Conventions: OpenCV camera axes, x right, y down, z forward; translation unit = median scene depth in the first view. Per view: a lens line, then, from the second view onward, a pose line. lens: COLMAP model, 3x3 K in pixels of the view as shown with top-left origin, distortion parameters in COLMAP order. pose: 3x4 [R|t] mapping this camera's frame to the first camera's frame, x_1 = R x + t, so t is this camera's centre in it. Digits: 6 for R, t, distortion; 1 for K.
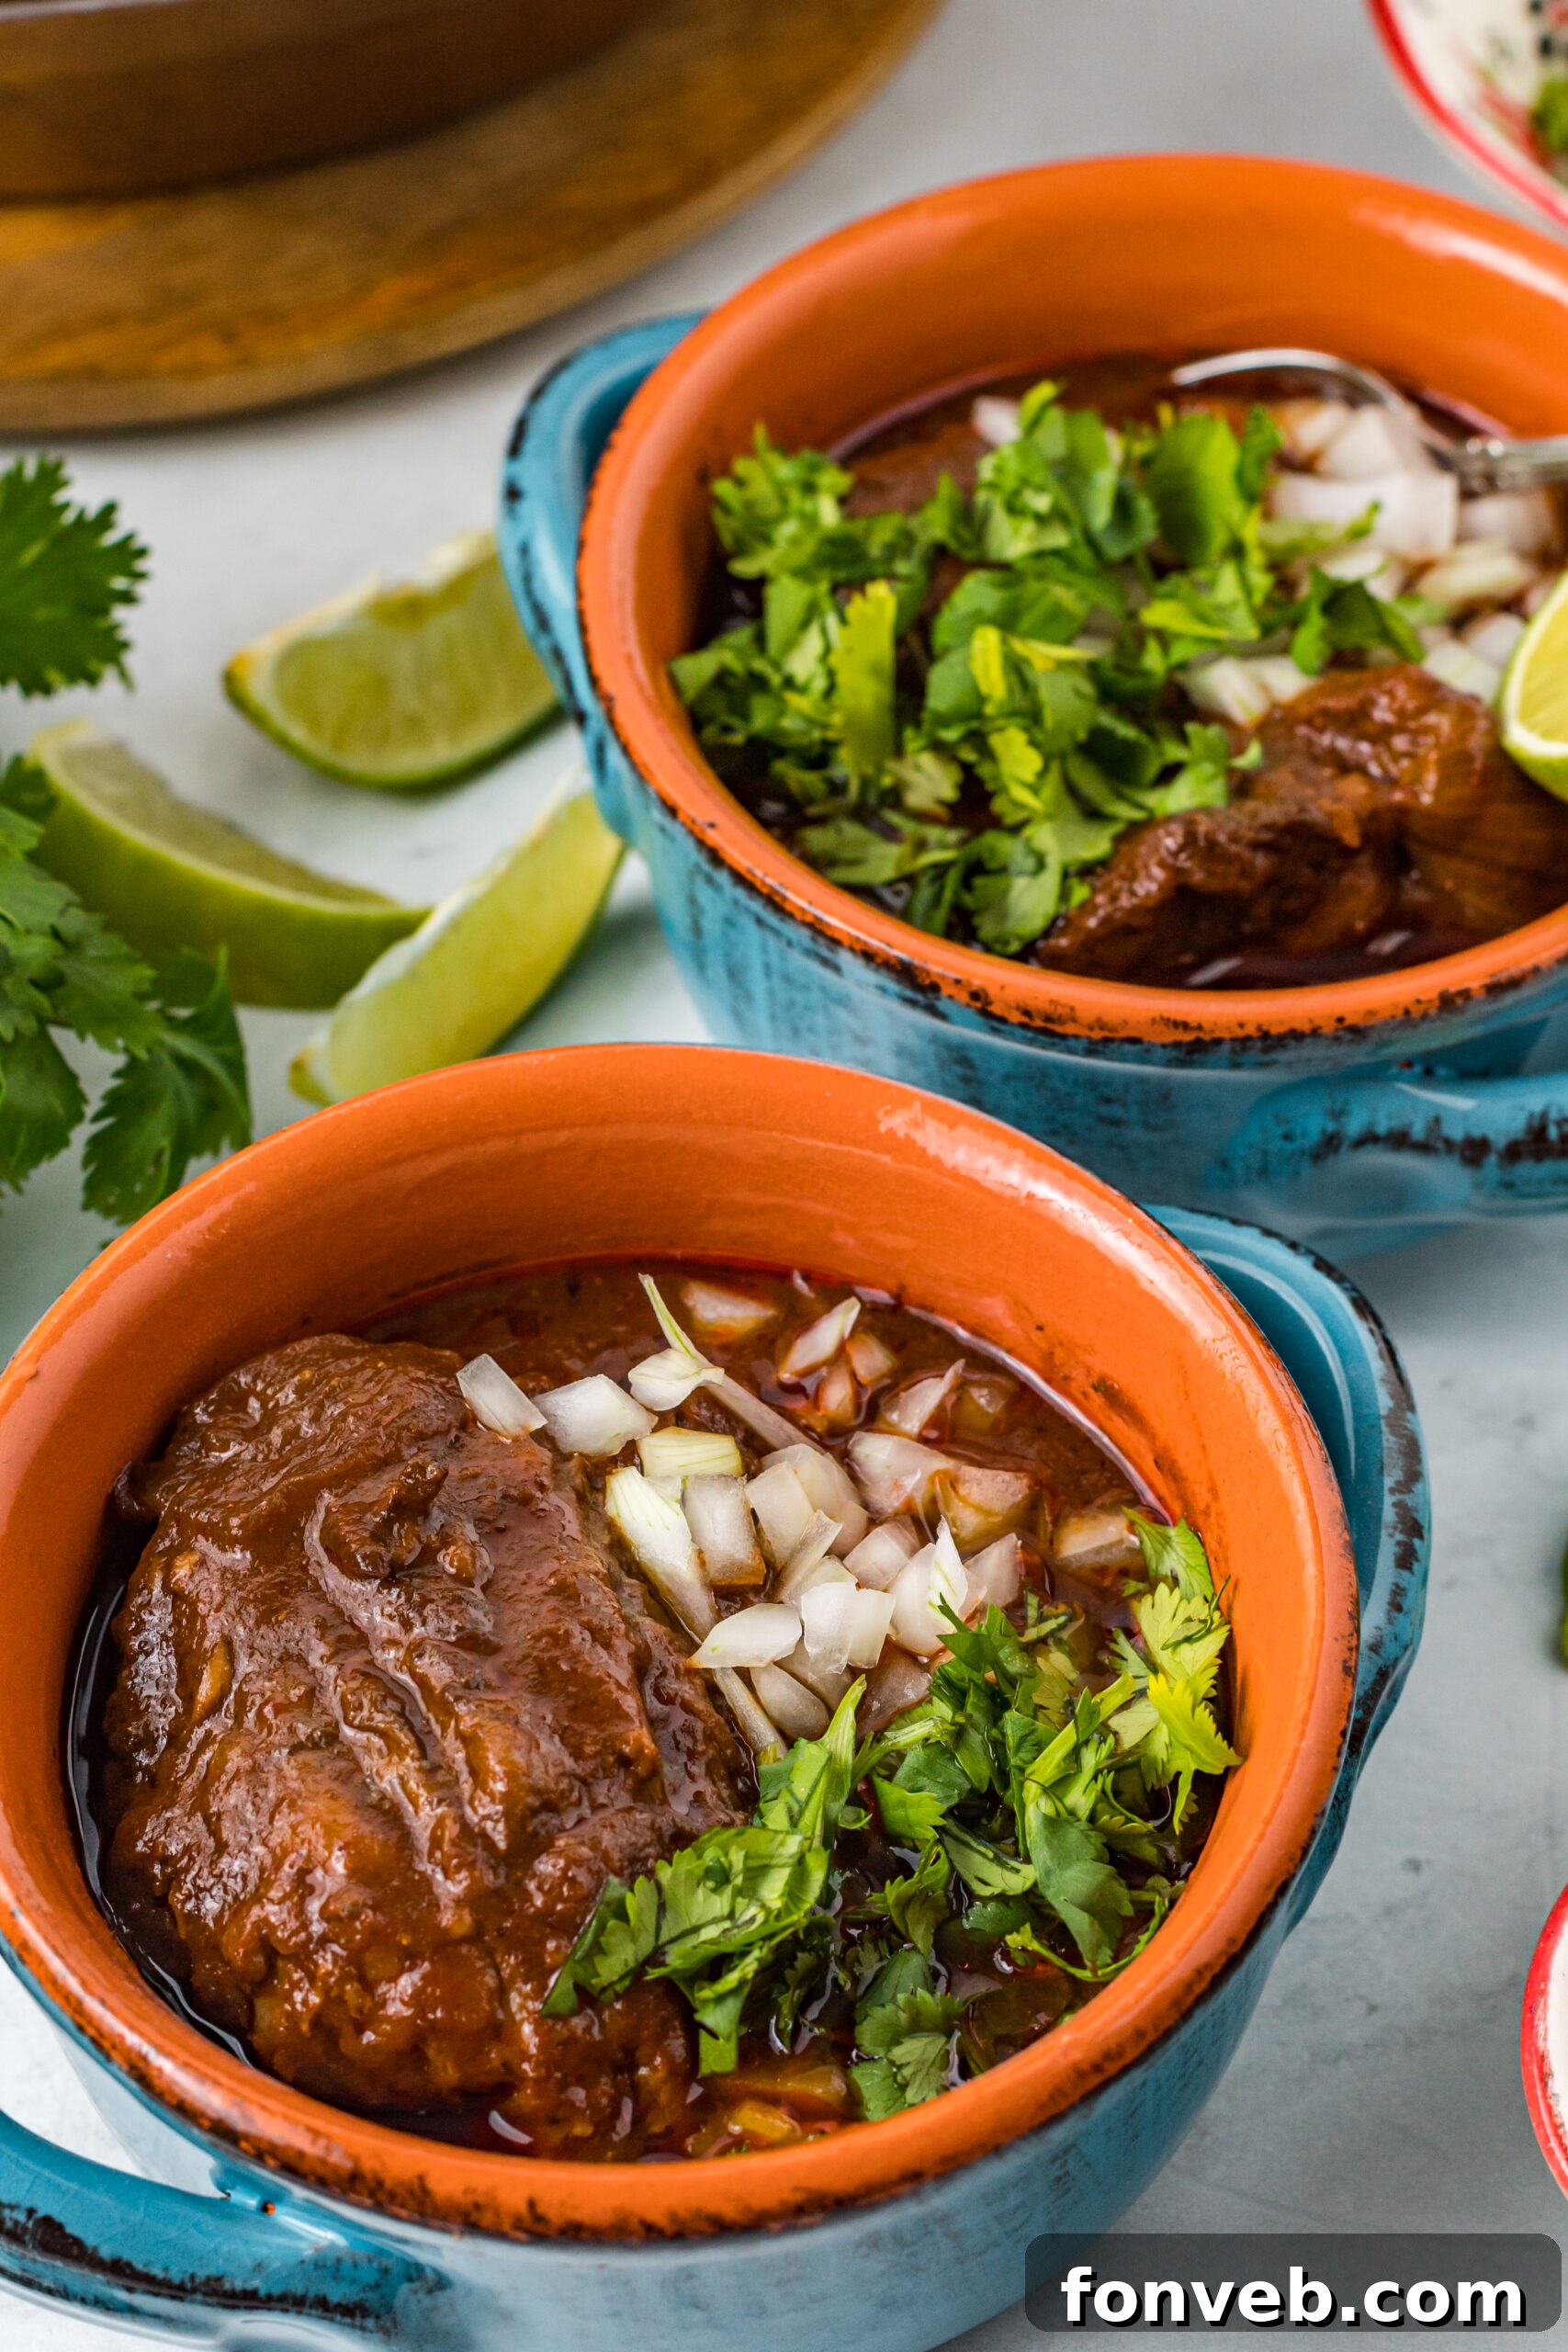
lens RADIAL K [[5737.2, 0, 784.0], [0, 5737.2, 1176.0], [0, 0, 1]] dist [0.047274, -0.068959]
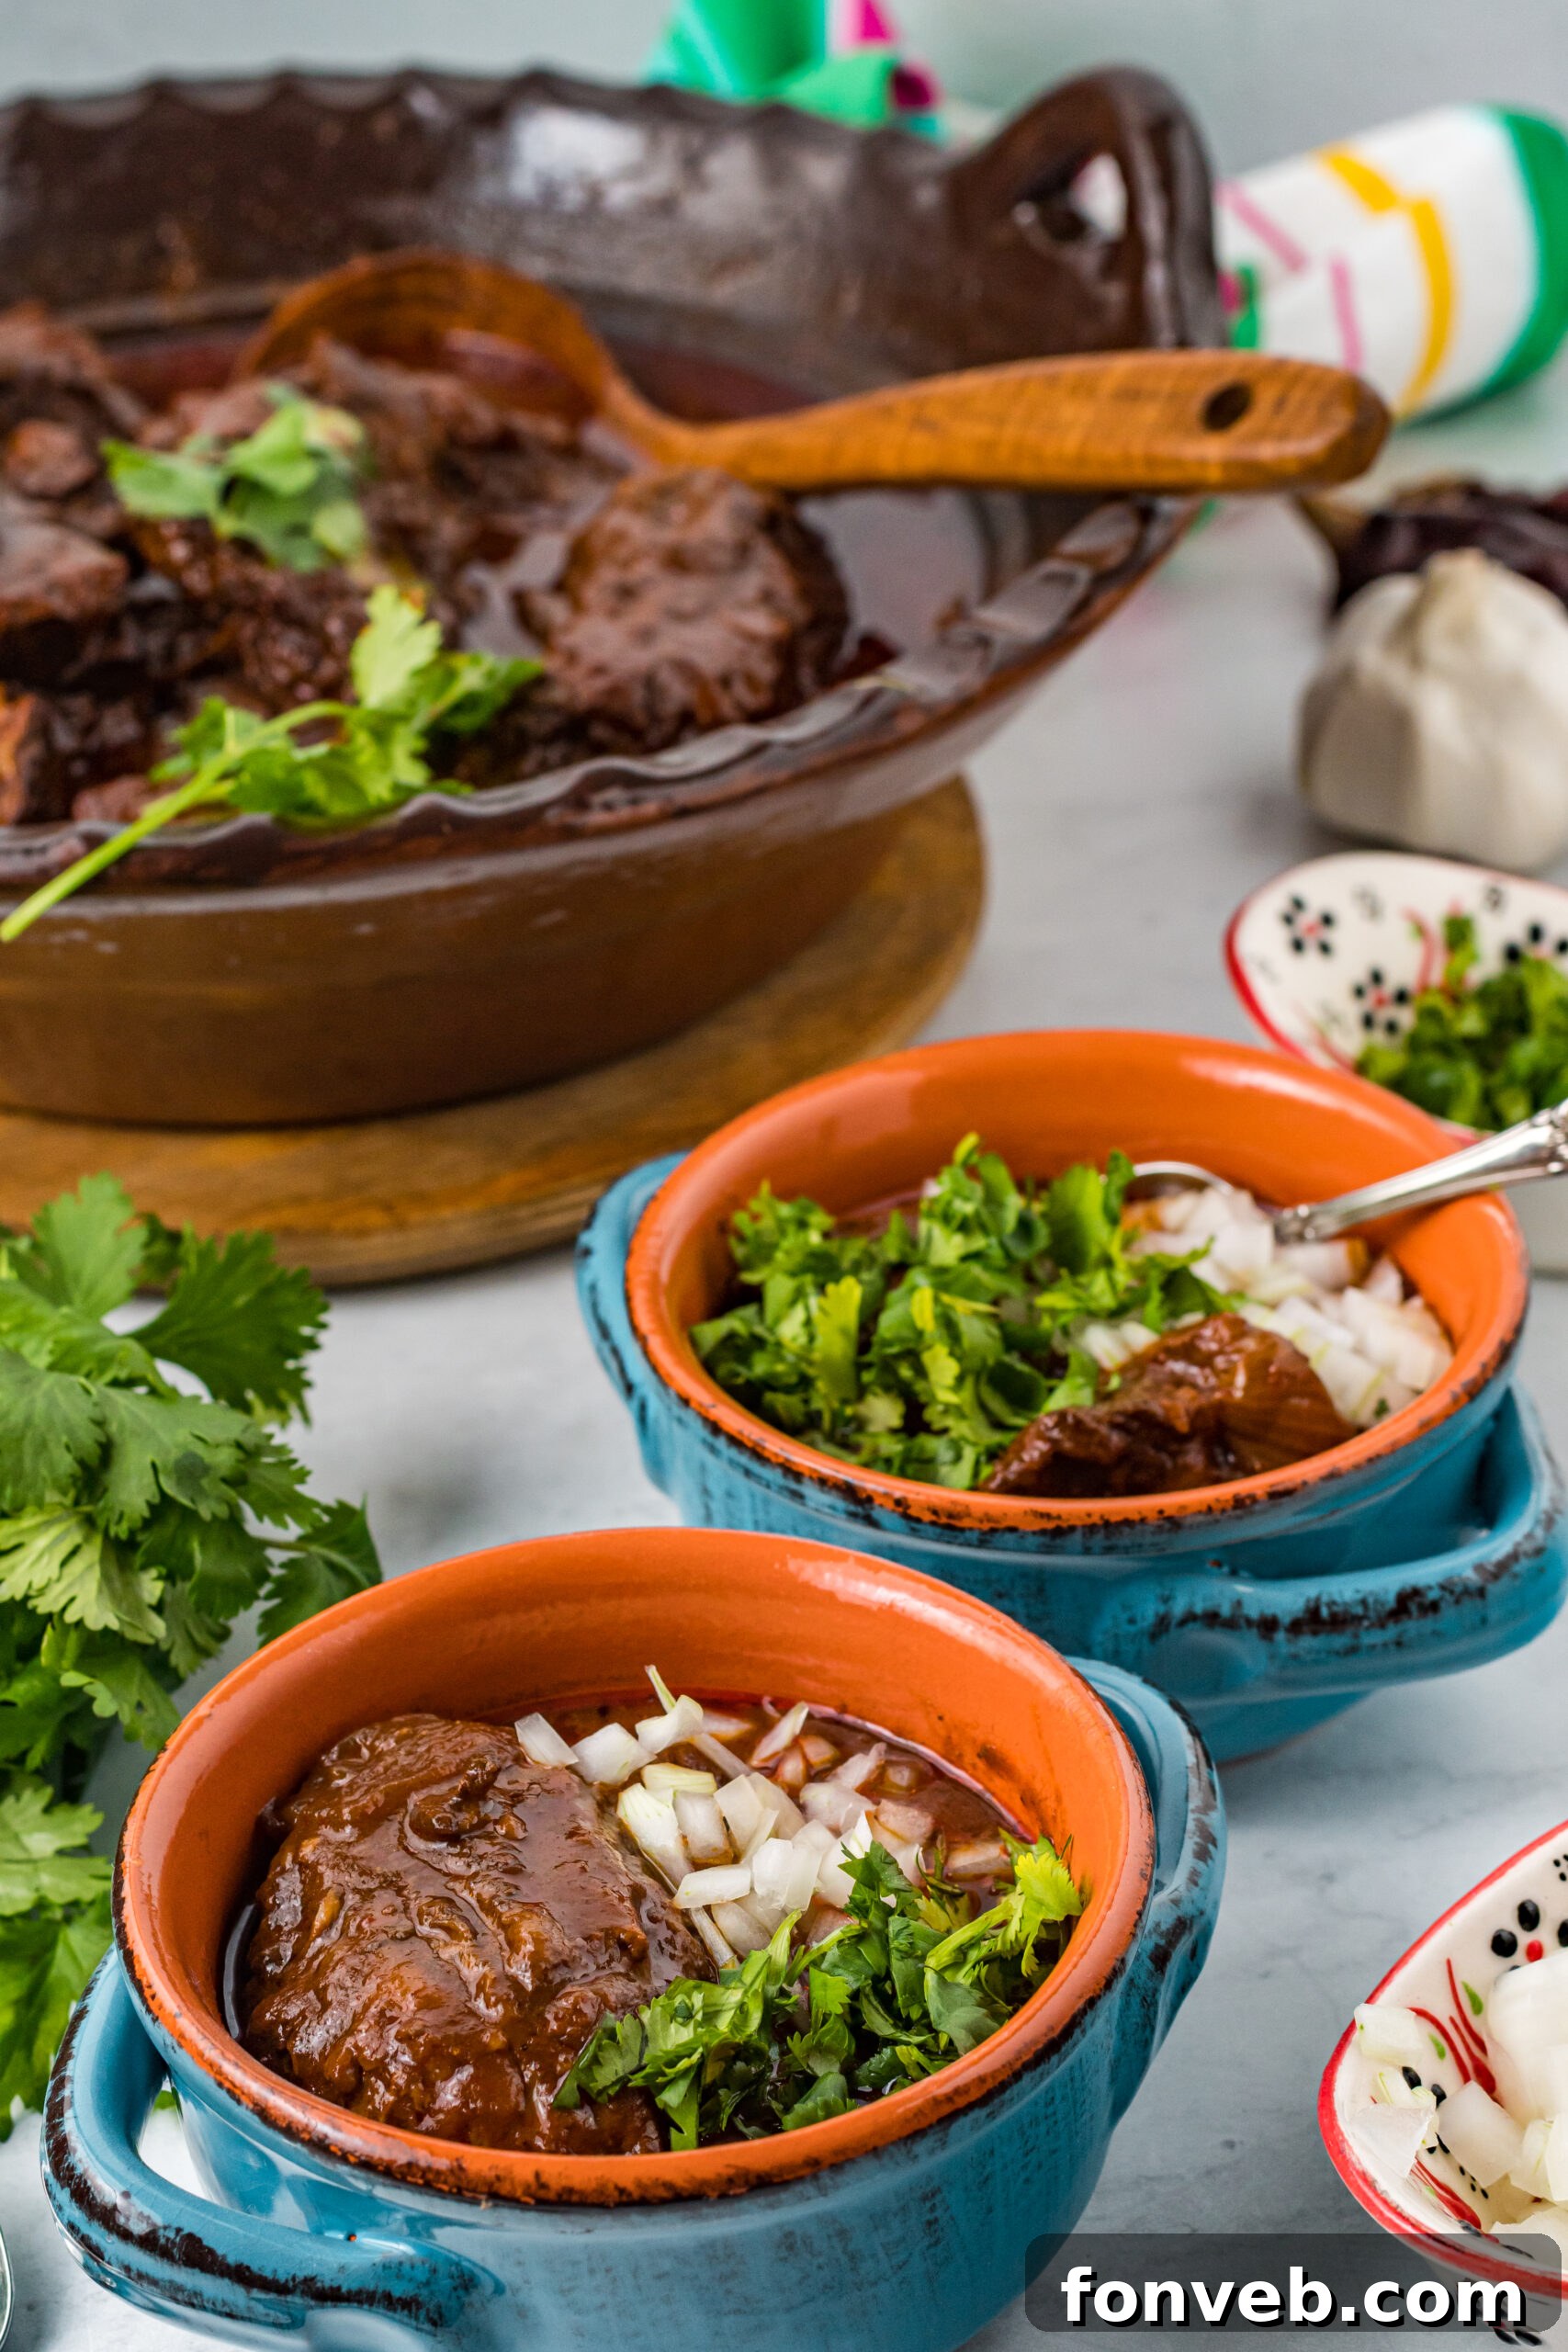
lens RADIAL K [[5737.2, 0, 784.0], [0, 5737.2, 1176.0], [0, 0, 1]] dist [0.047274, -0.068959]
pose [[0.999090, -0.004627, -0.042395, 0.067375], [-0.009398, 0.945773, -0.324692, 0.356772], [0.041599, 0.324795, 0.944869, -0.345200]]
